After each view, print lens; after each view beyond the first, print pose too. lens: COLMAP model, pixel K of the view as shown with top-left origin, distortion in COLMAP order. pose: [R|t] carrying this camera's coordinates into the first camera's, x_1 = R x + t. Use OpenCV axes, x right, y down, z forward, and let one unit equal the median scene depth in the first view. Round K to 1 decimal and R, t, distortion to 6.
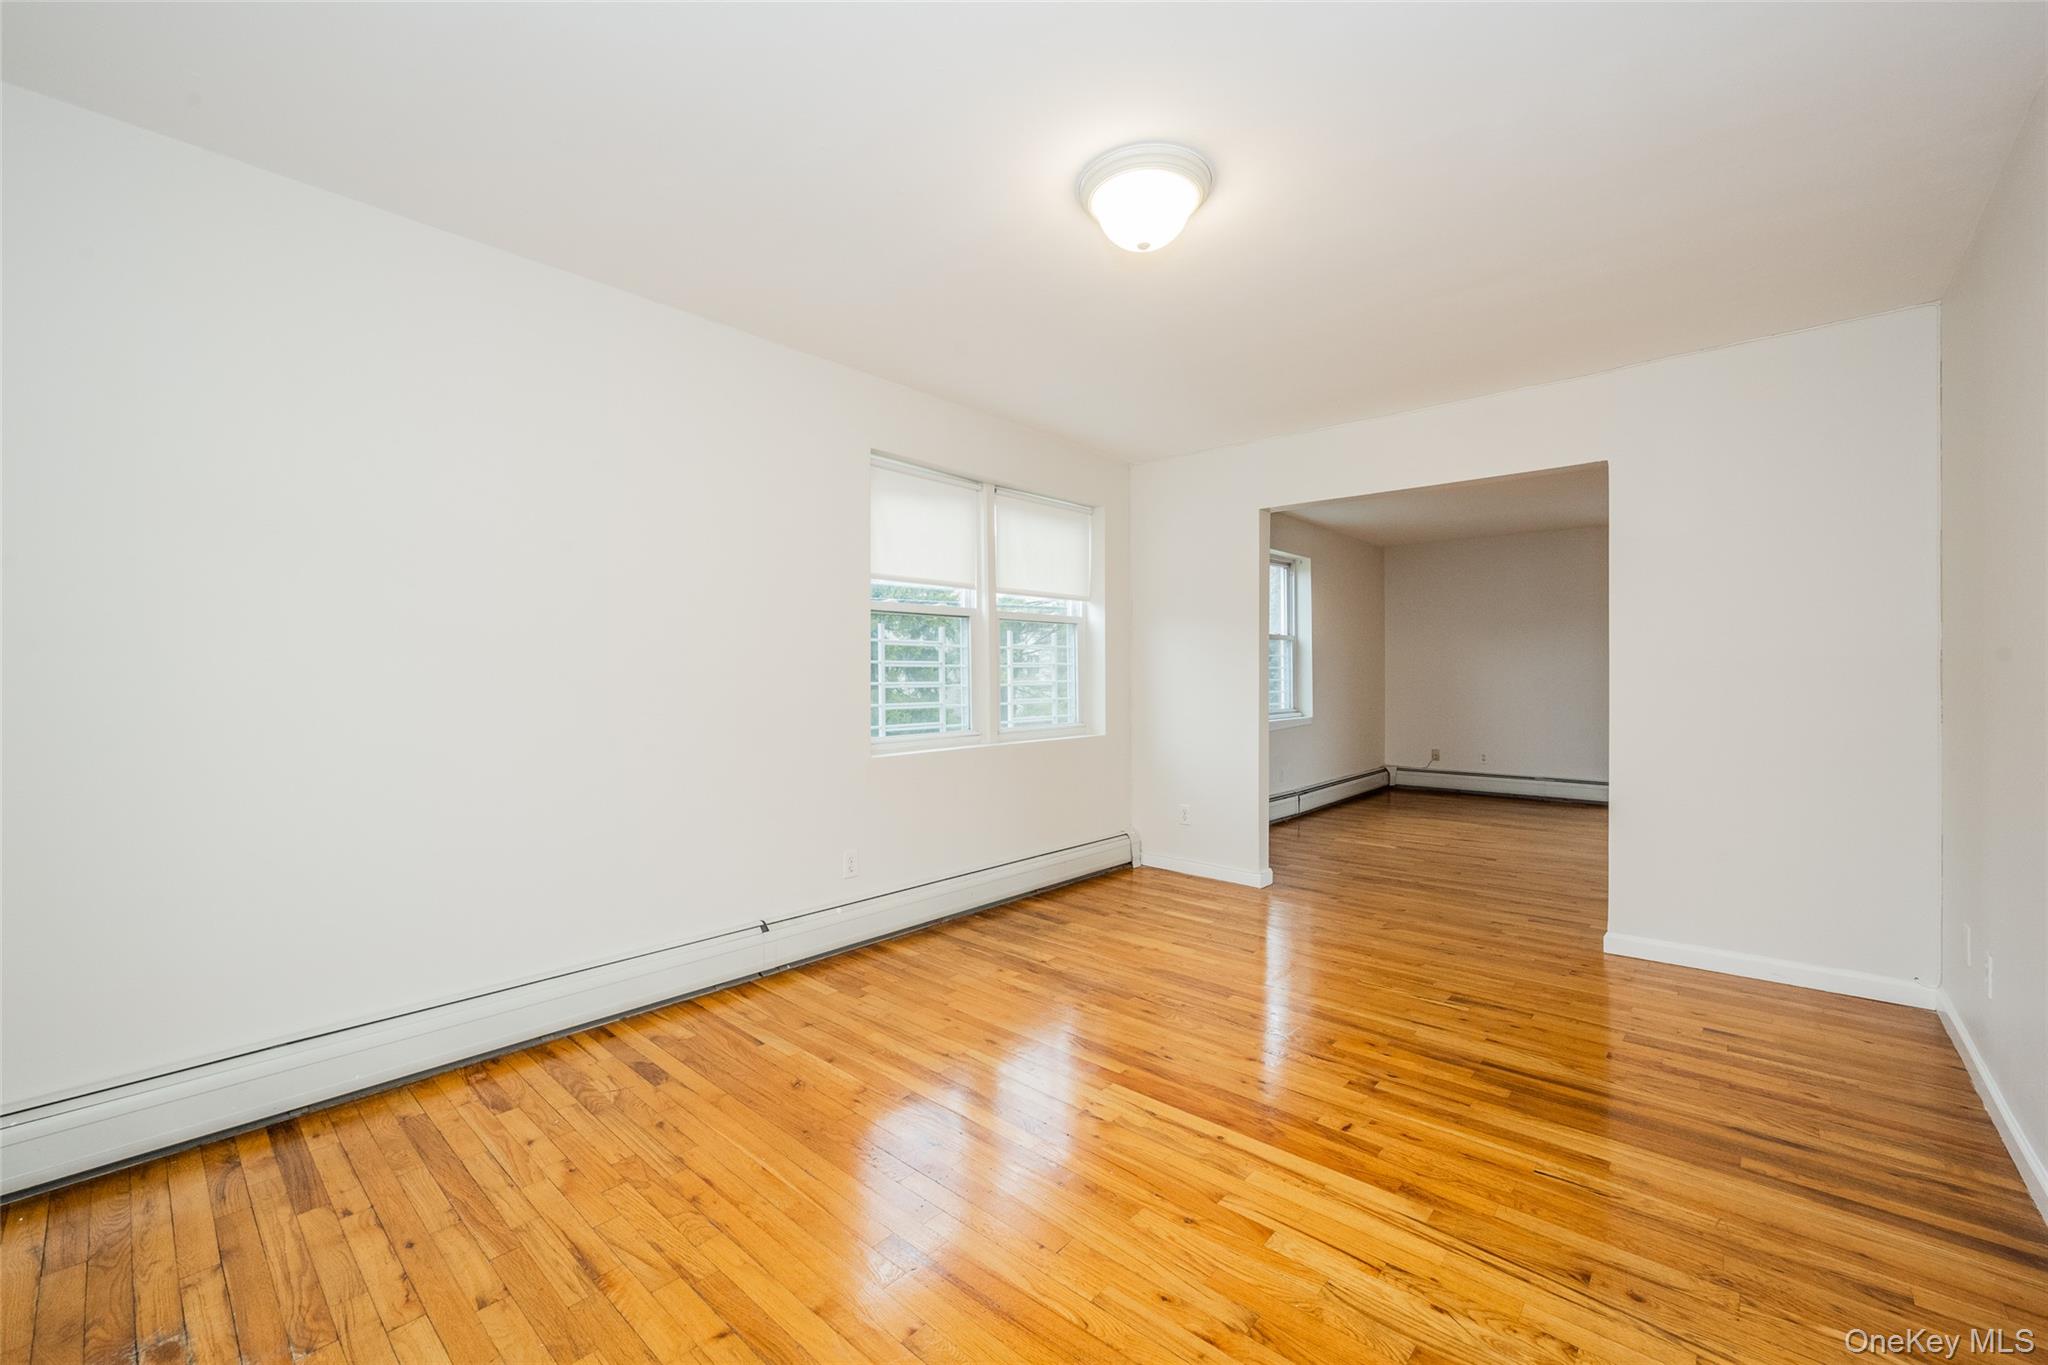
lens RADIAL K [[829.8, 0, 1016.5], [0, 829.8, 672.7], [0, 0, 1]] dist [-0.001790, 0.000033]
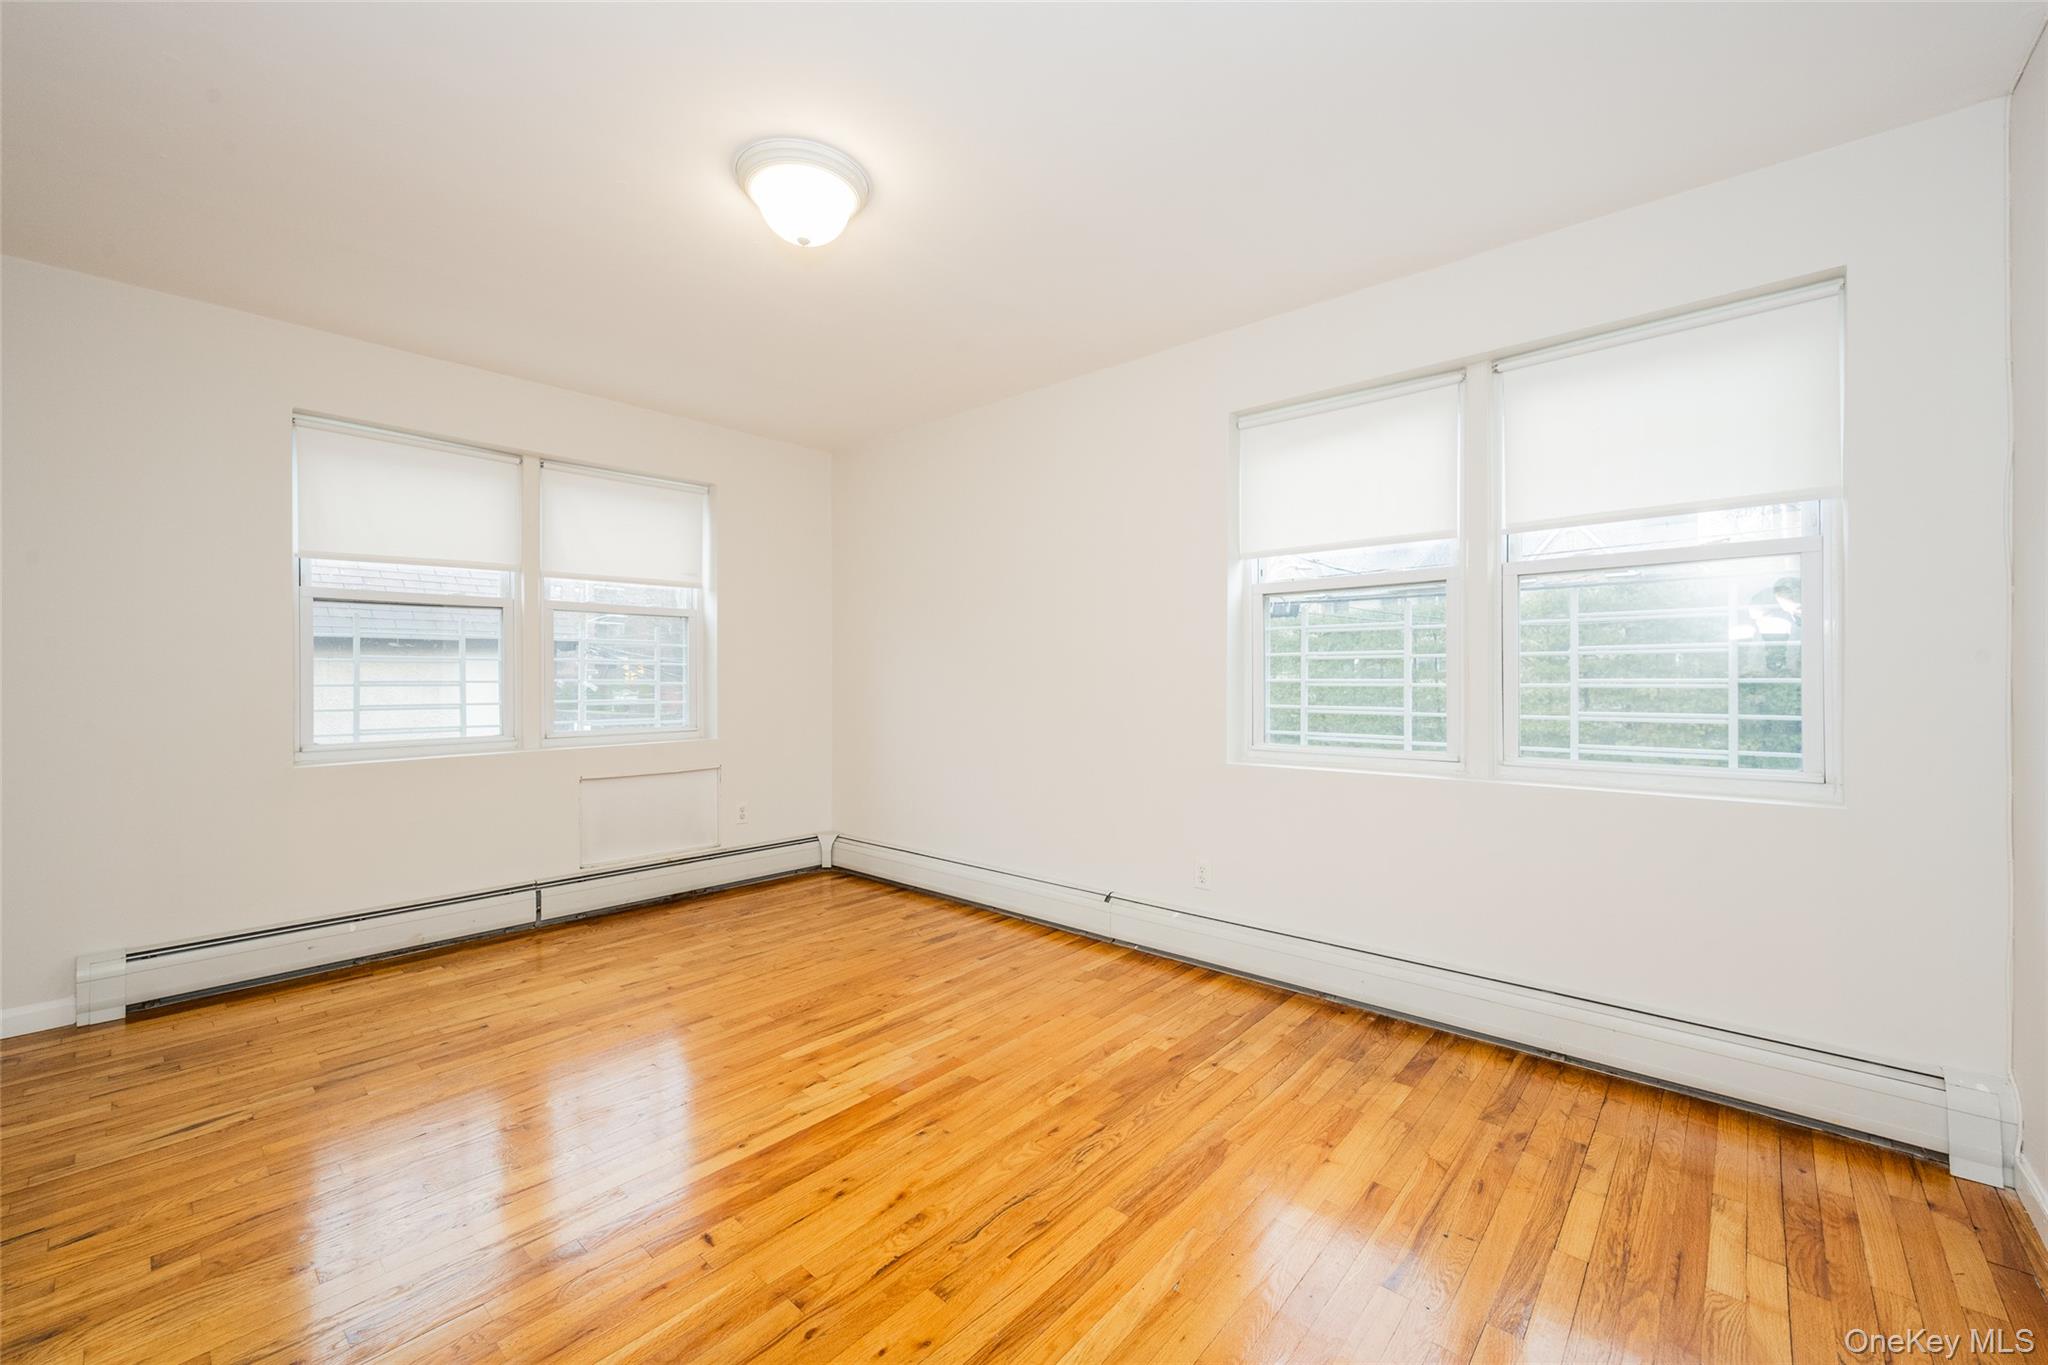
lens RADIAL K [[829.8, 0, 1008.9], [0, 829.8, 673.9], [0, 0, 1]] dist [-0.001790, 0.000033]
pose [[-0.013662, 0.000358, -0.999907, 0.901773], [0.004249, 0.999991, 0.000299, 0.007986], [0.999898, -0.004244, -0.013663, 0.989674]]
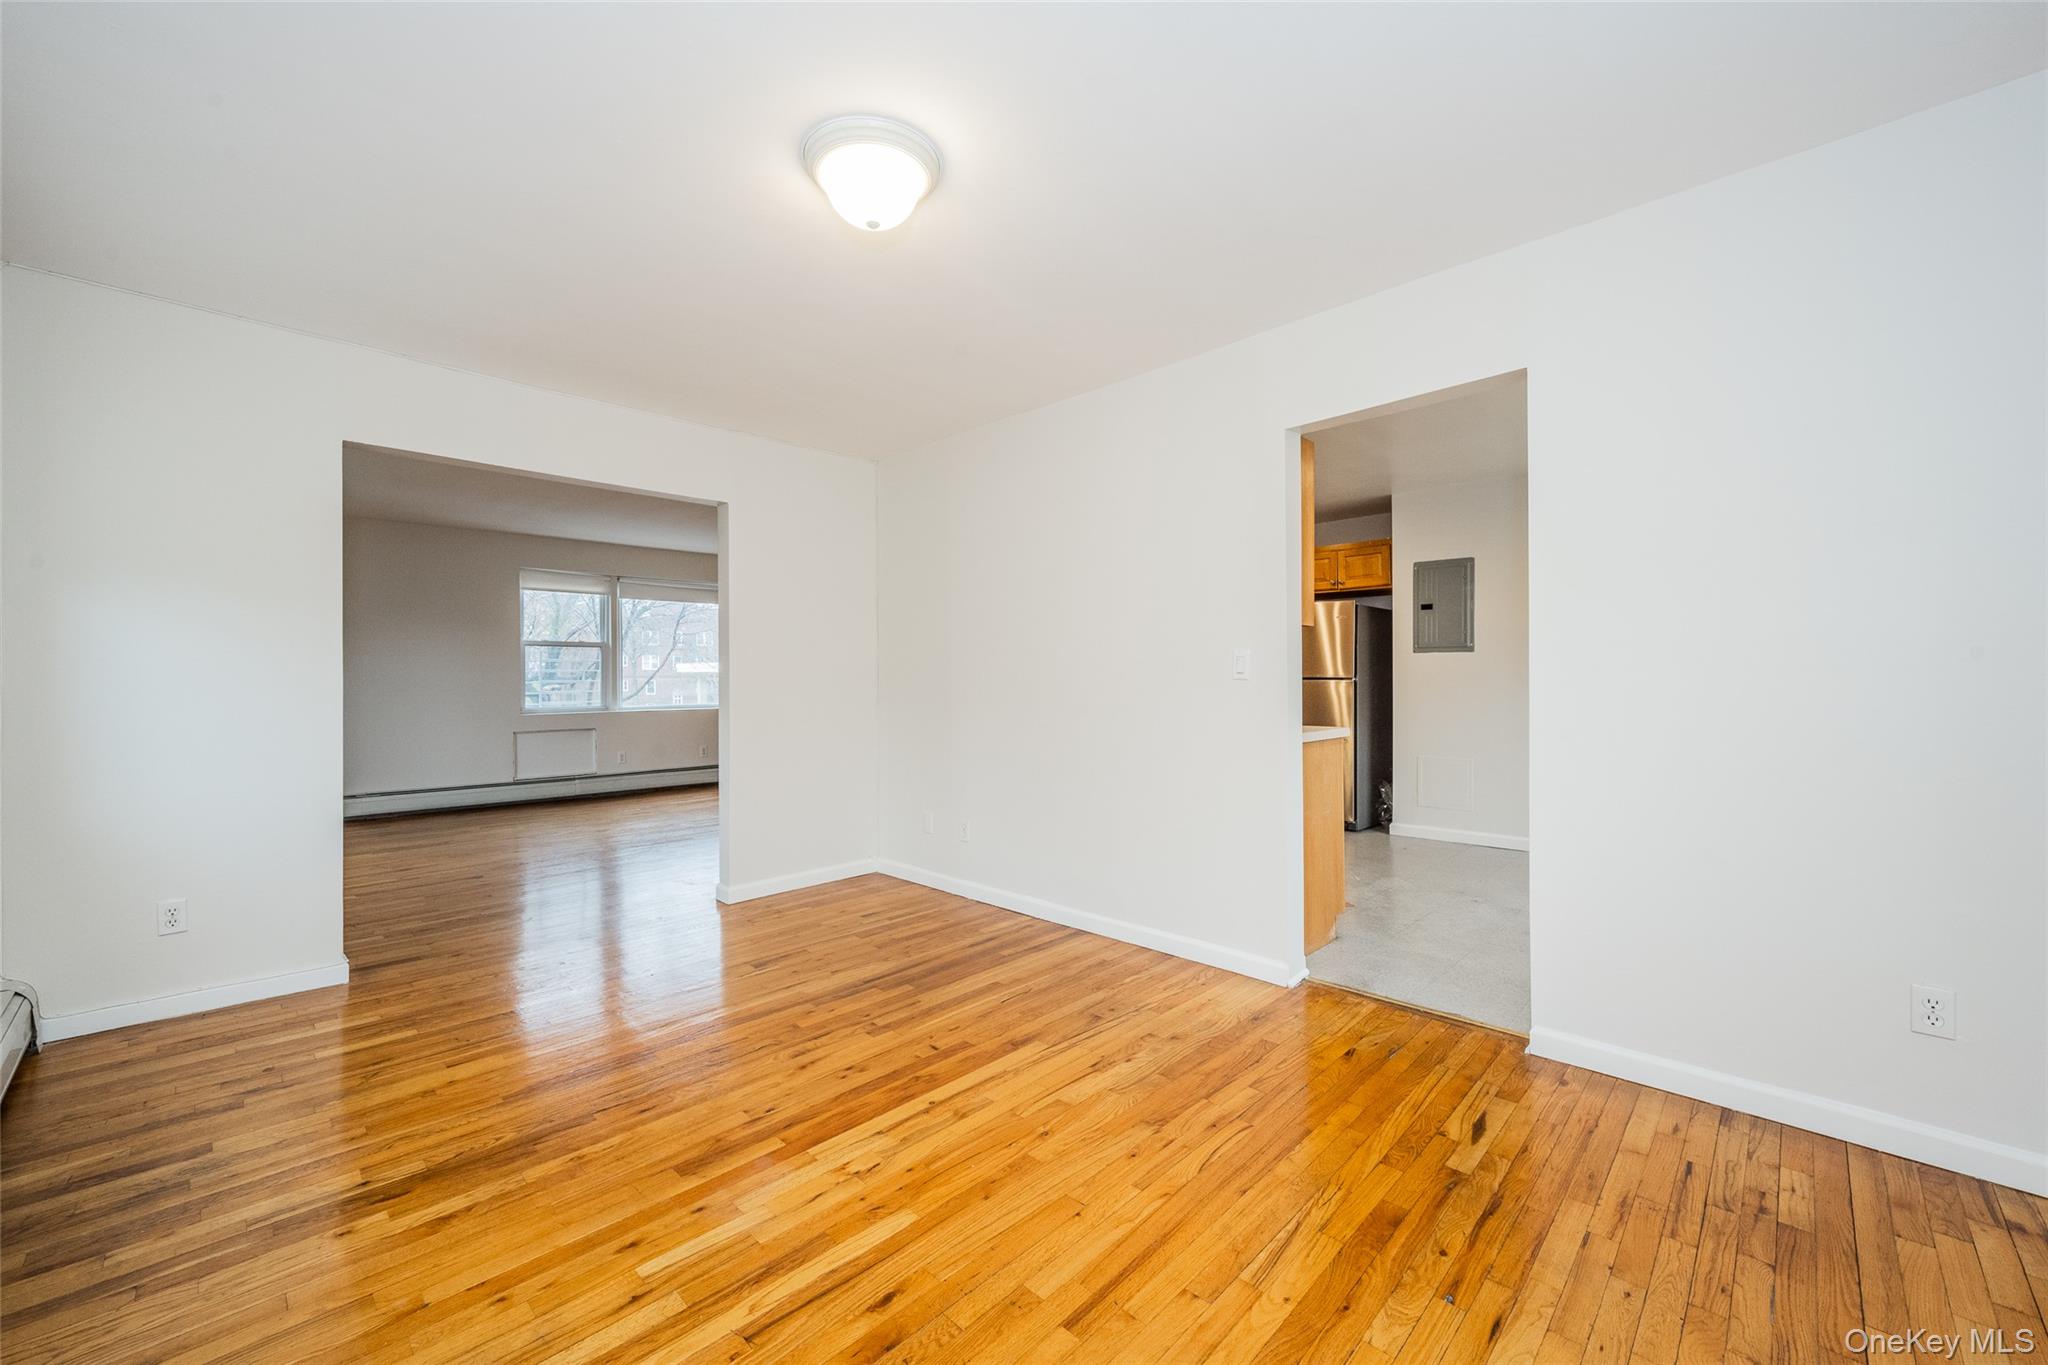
lens RADIAL K [[829.8, 0, 1046.6], [0, 829.8, 684.5], [0, 0, 1]] dist [-0.001790, 0.000033]
pose [[0.017576, -0.009098, 0.999804, -0.624611], [0.000225, 0.999959, 0.009095, 0.000628], [-0.999846, 0.000065, 0.017577, 0.619379]]
